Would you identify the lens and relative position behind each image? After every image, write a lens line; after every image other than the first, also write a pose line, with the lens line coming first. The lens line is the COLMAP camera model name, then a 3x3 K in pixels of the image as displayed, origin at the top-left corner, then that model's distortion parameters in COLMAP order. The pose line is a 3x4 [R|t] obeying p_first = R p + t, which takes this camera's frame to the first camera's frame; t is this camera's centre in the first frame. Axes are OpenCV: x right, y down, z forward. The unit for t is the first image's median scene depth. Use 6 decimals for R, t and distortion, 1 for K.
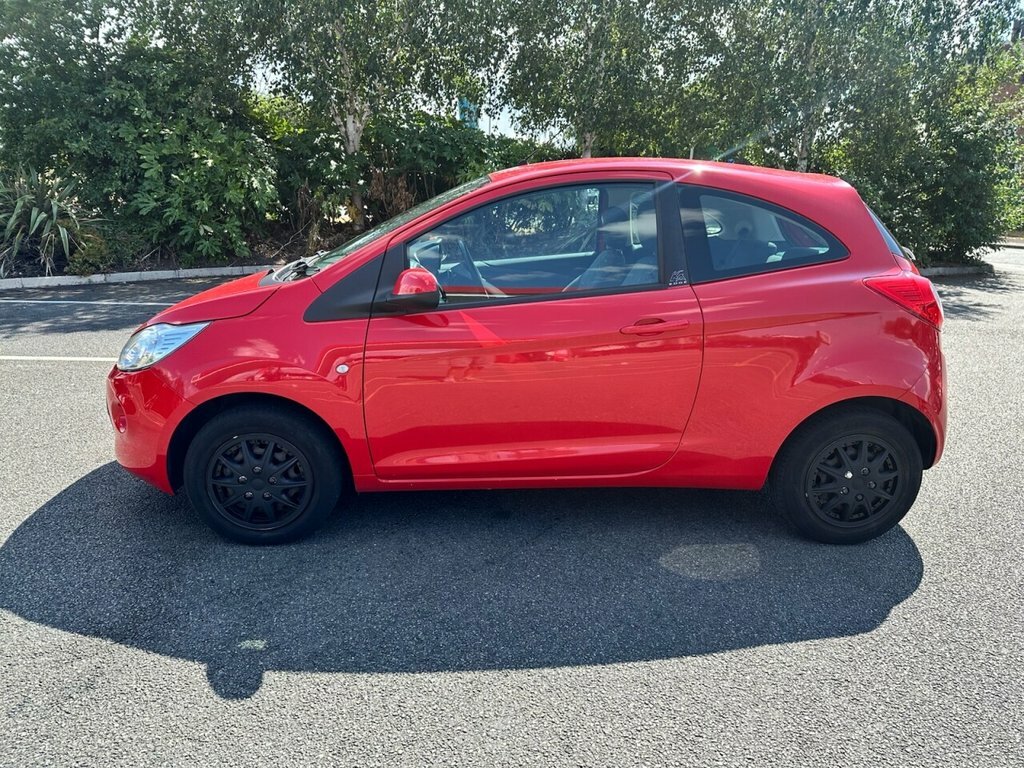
lens RADIAL K [[731.0, 0, 512.0], [0, 731.0, 384.0], [0, 0, 1]] dist [0.005995, -0.005478]
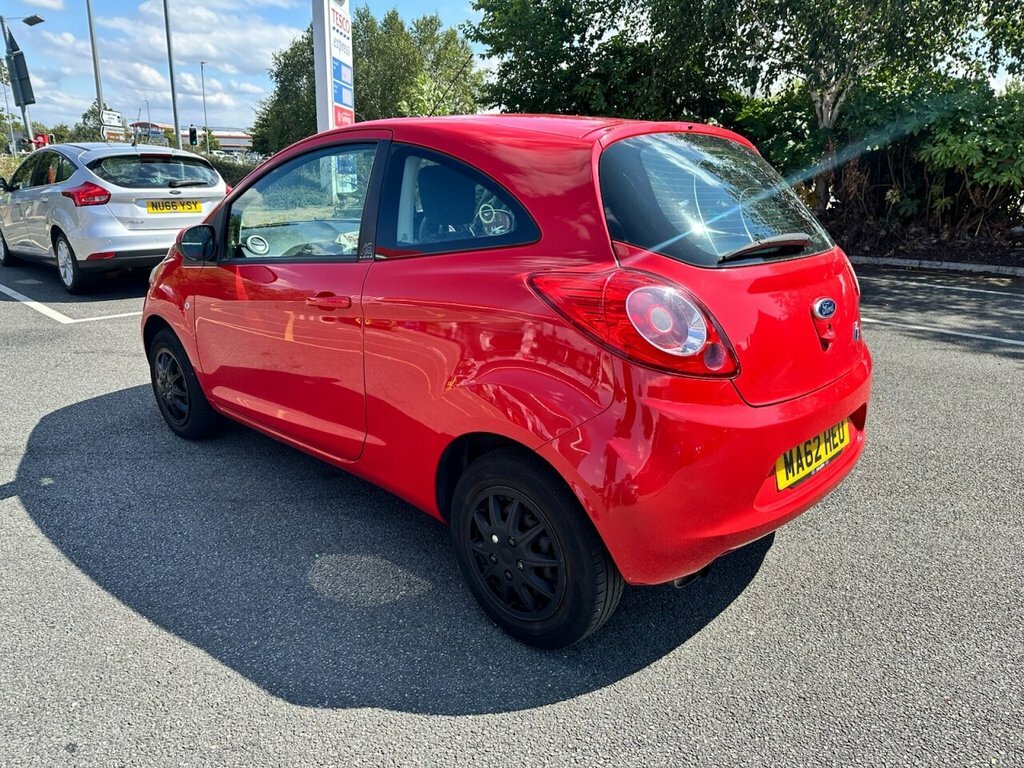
lens RADIAL K [[748.3, 0, 512.0], [0, 748.3, 384.0], [0, 0, 1]] dist [0.004679, -0.000496]
pose [[0.669648, 0.187808, -0.718540, 1.123834], [-0.185095, 0.979173, 0.083430, -0.100171], [0.719244, 0.077129, 0.690463, 0.580569]]
